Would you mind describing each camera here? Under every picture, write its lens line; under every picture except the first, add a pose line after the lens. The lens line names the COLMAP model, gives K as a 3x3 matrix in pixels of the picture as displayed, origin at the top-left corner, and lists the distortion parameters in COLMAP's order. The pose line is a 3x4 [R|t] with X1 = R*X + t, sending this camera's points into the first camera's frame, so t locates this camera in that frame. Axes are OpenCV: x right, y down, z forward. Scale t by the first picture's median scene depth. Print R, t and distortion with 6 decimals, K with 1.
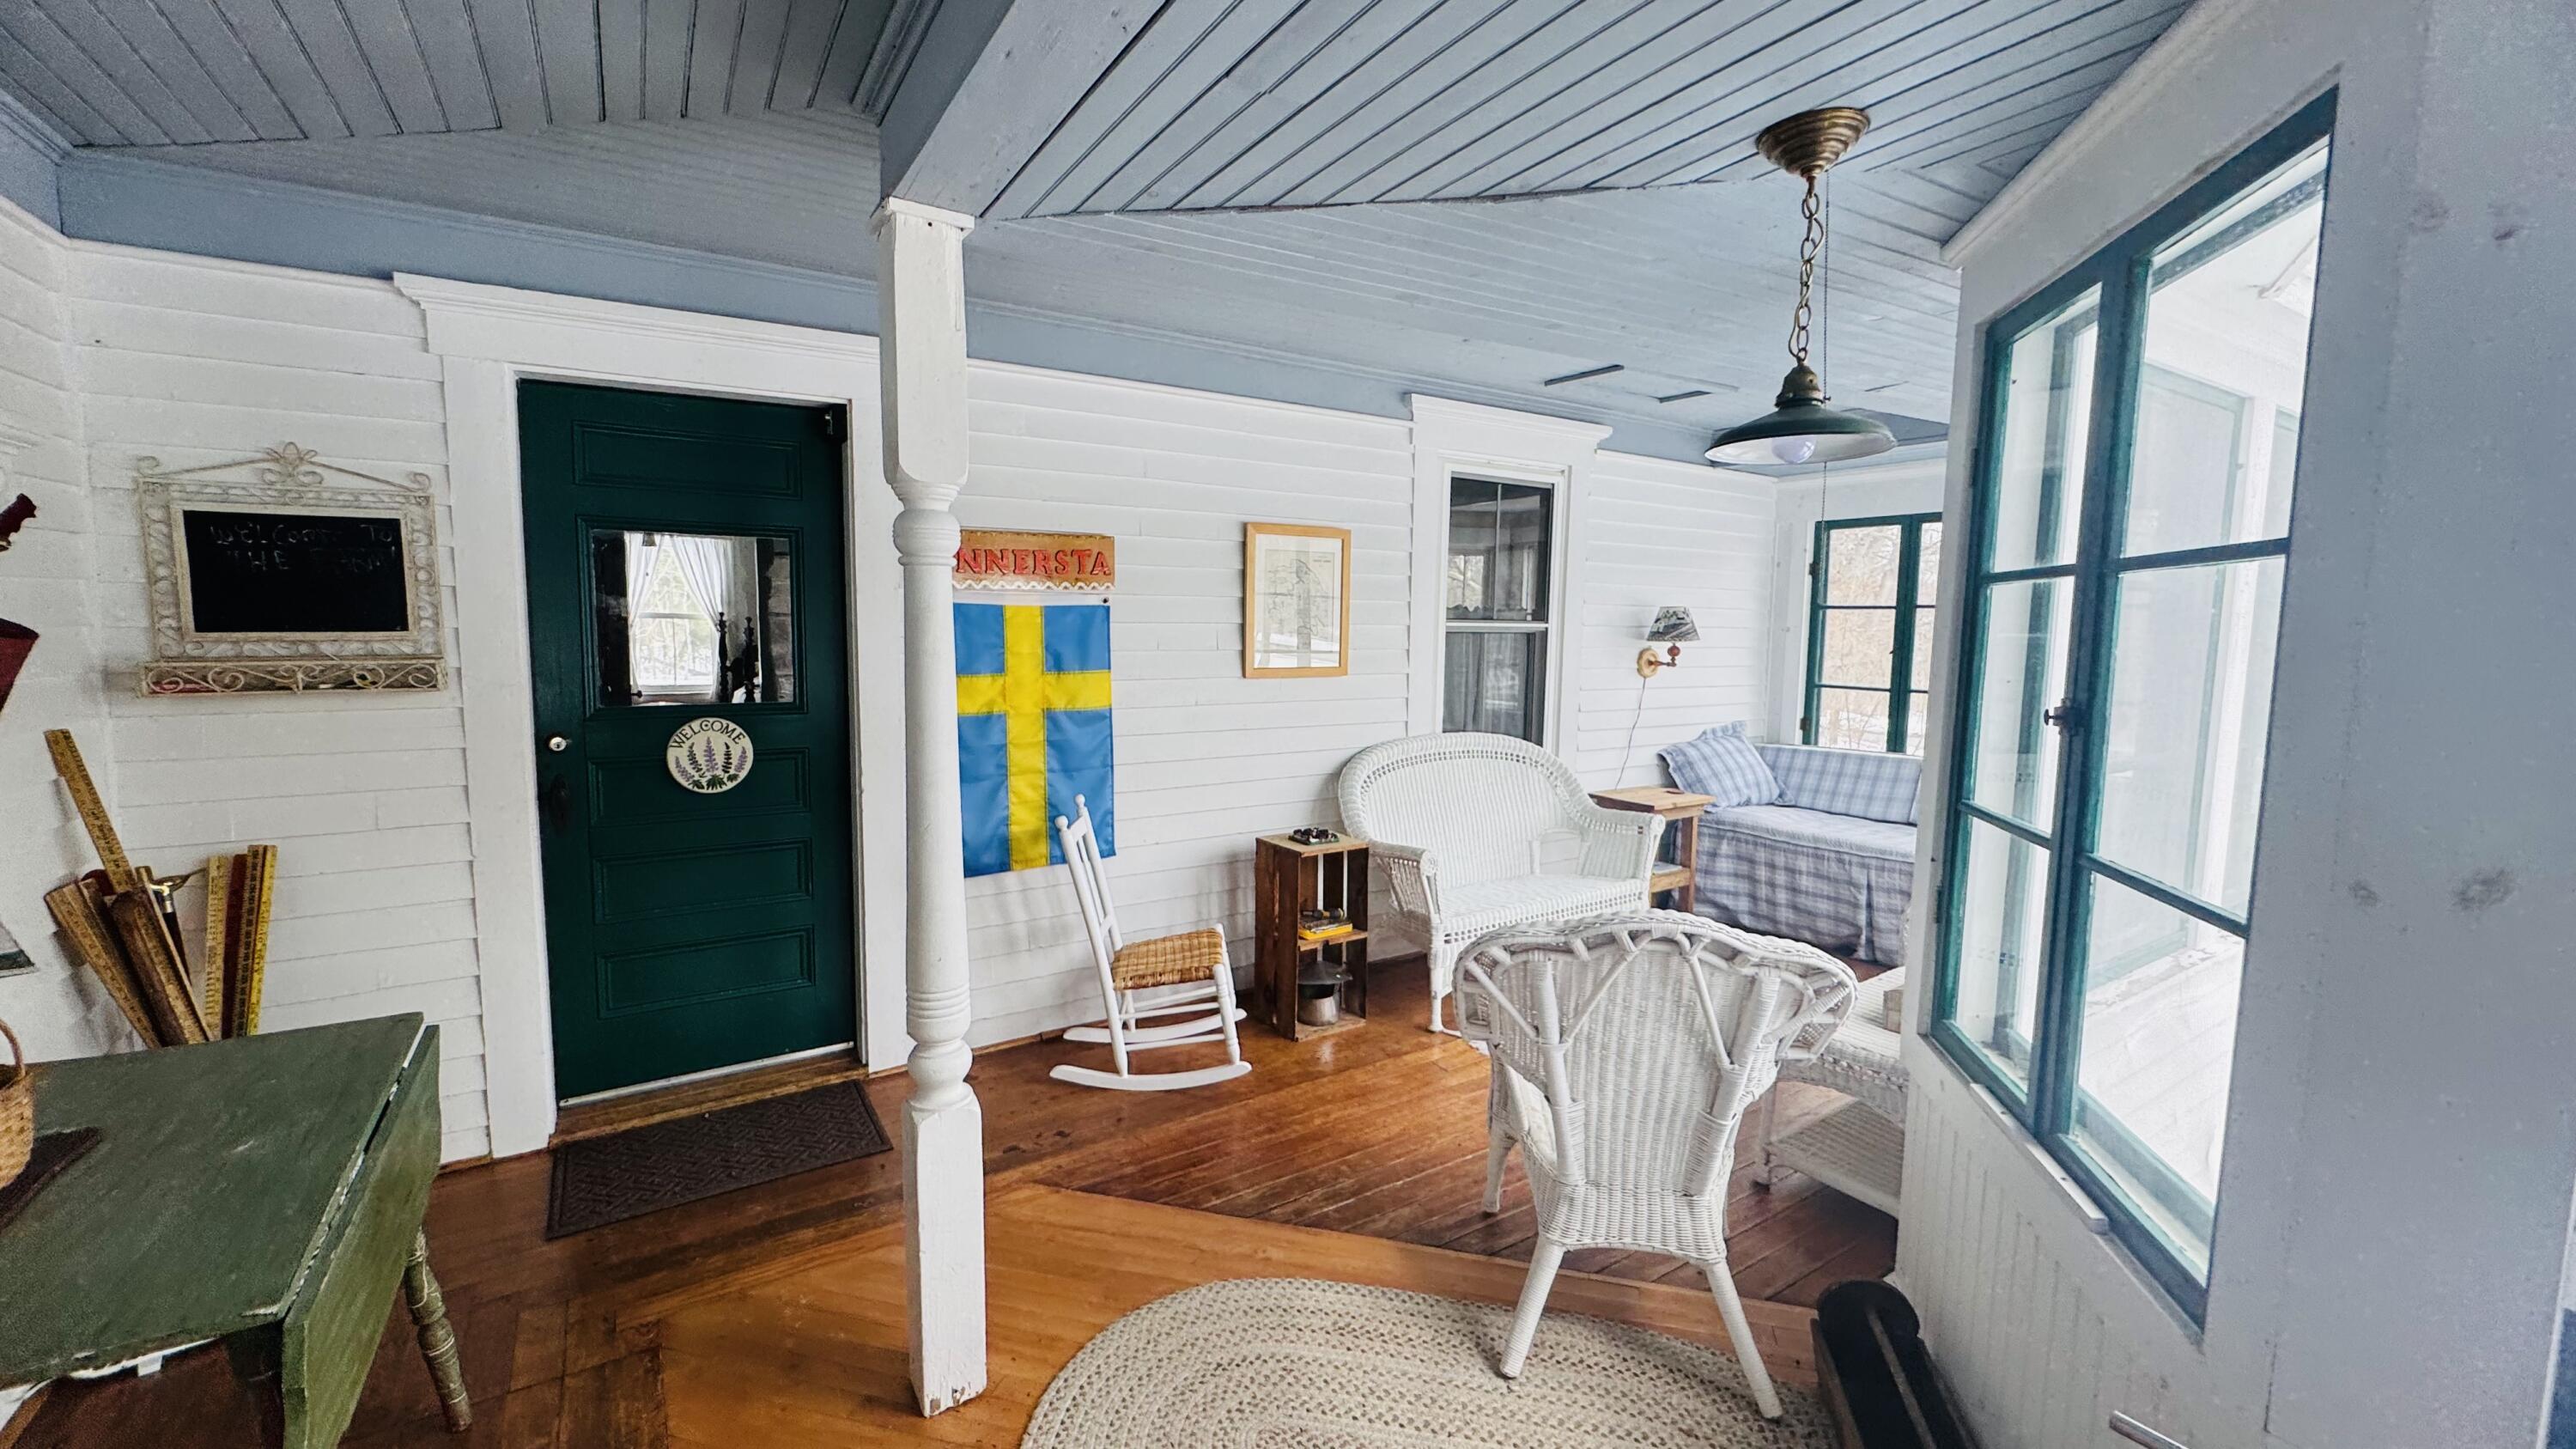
lens RADIAL K [[1028.3, 0, 1288.2], [0, 1028.3, 722.9], [0, 0, 1]] dist [-0.003555, 0.000190]
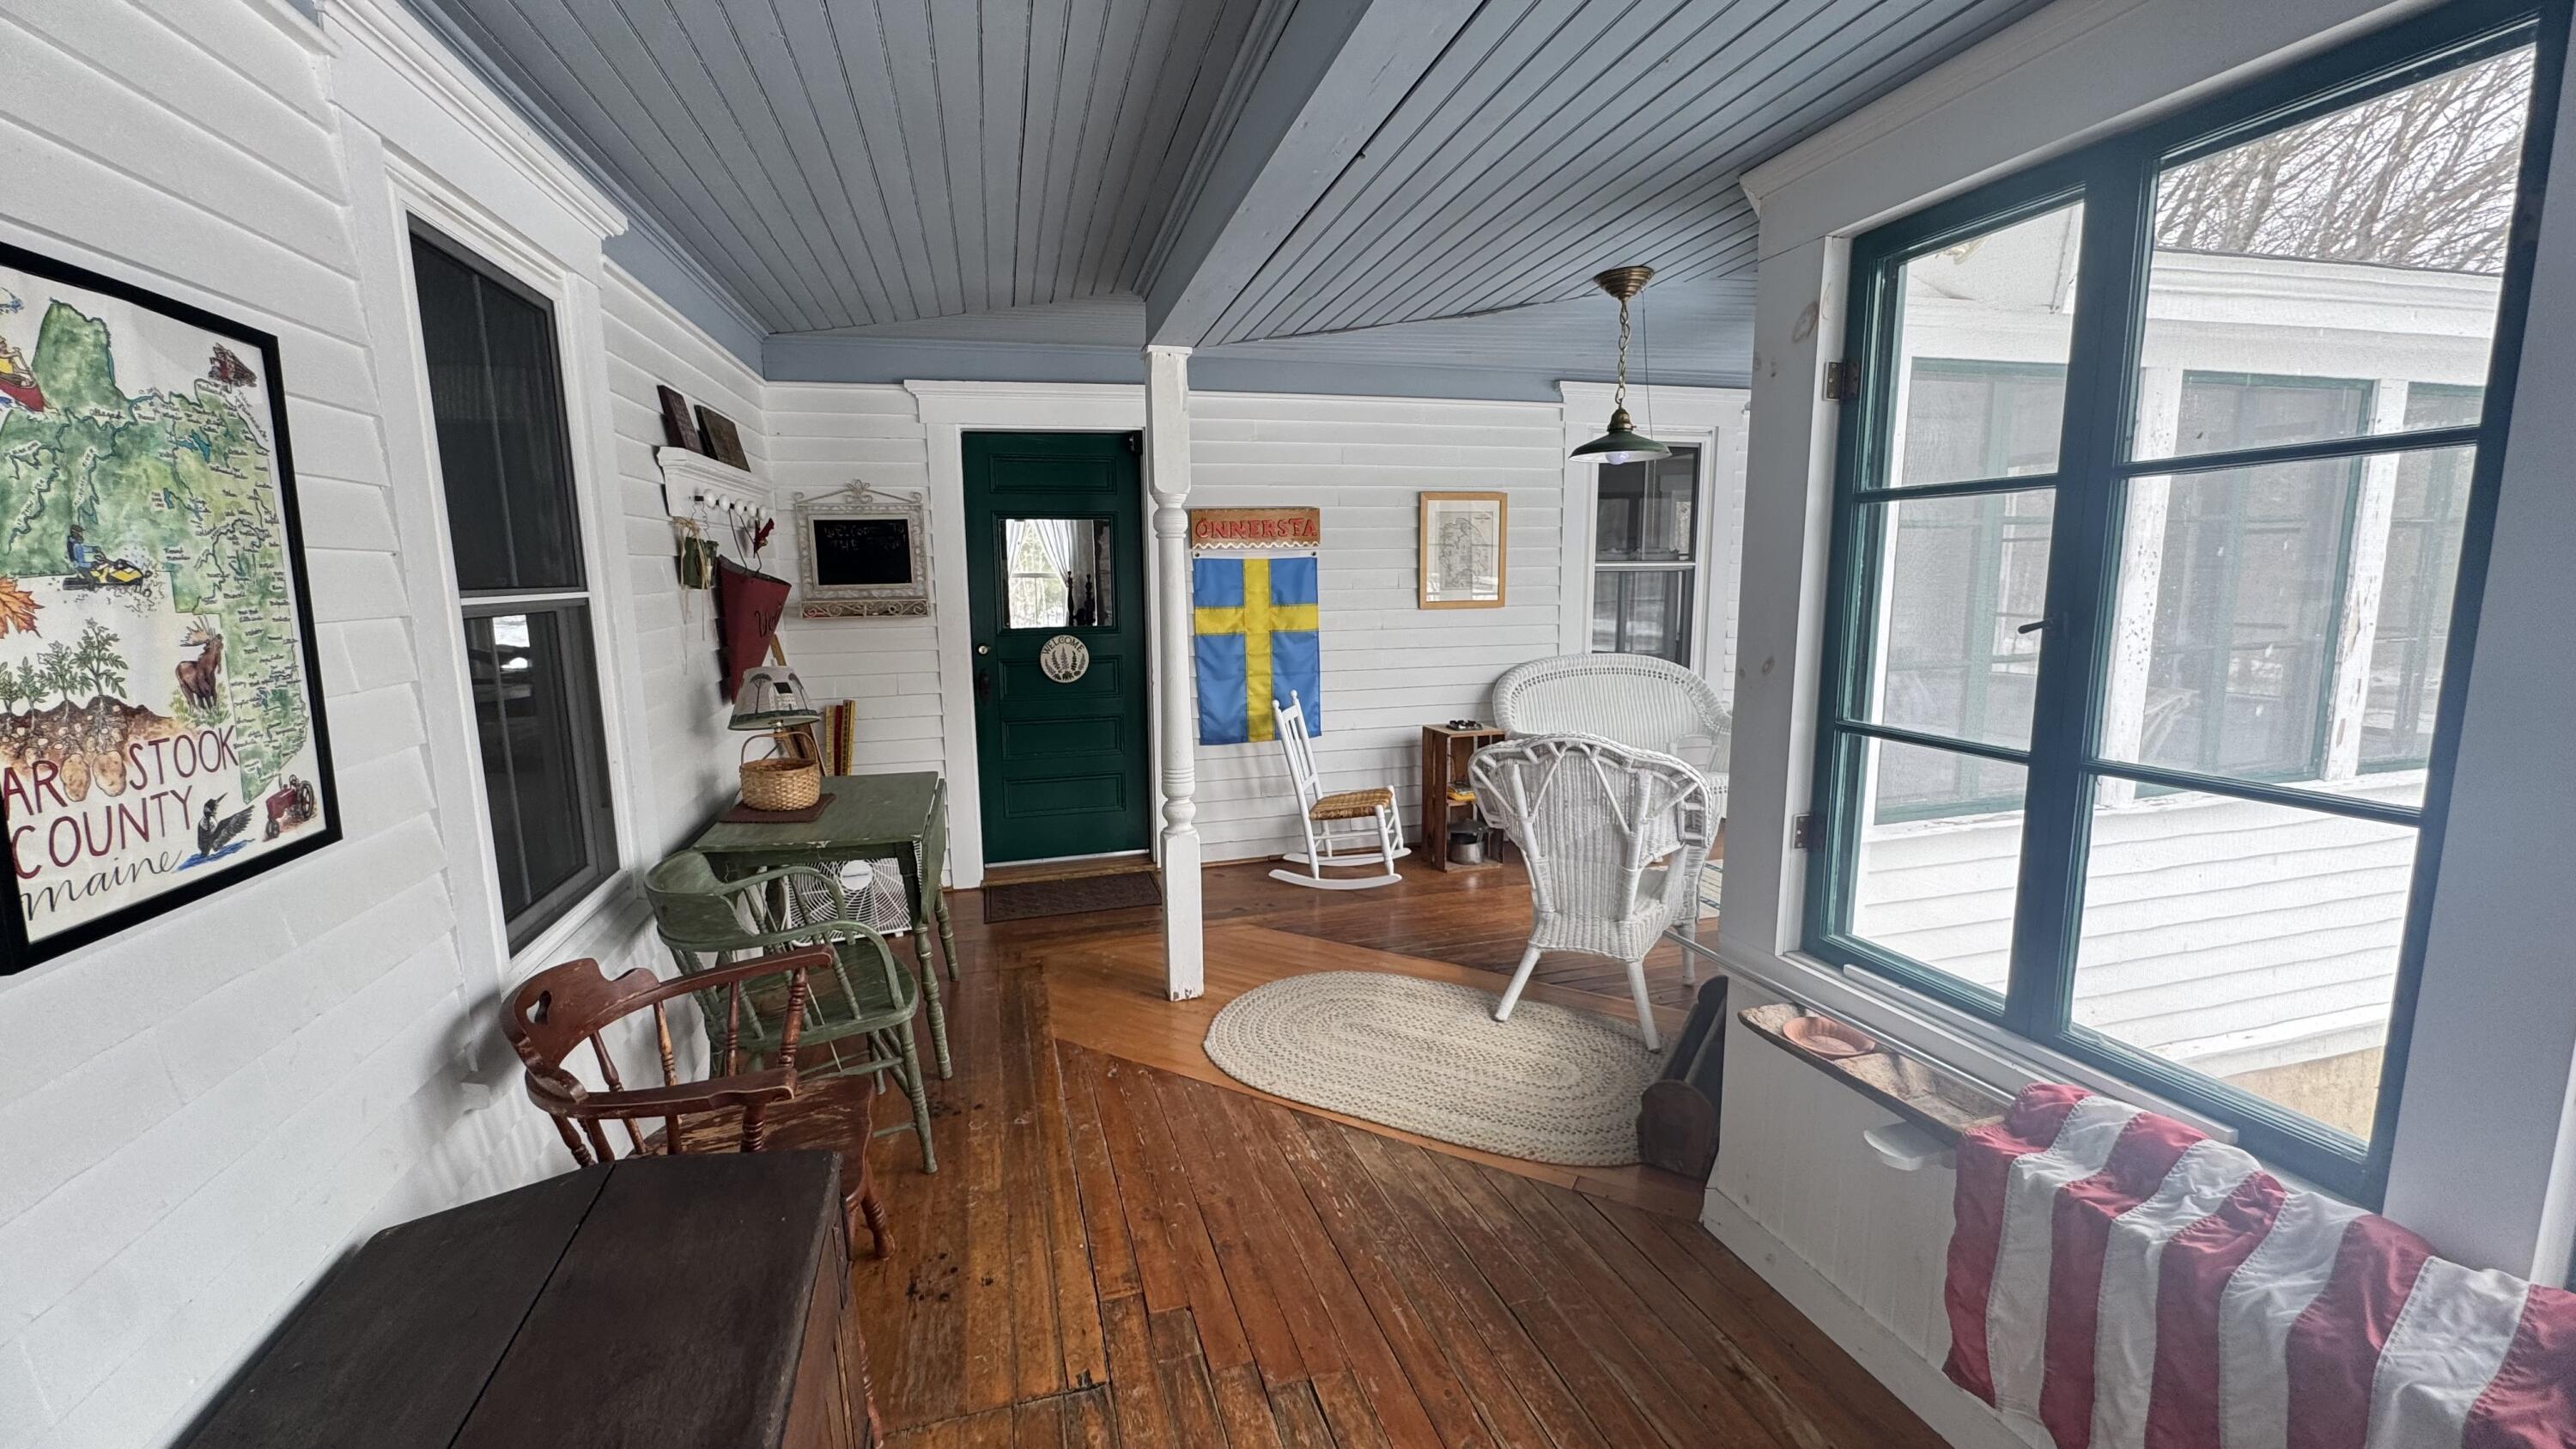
lens RADIAL K [[1028.3, 0, 1284.7], [0, 1028.3, 727.0], [0, 0, 1]] dist [-0.003555, 0.000190]
pose [[0.955891, 0.020274, -0.293022, 0.222282], [-0.005687, 0.998705, 0.050548, 0.051681], [0.293667, -0.046652, 0.954769, -0.407045]]
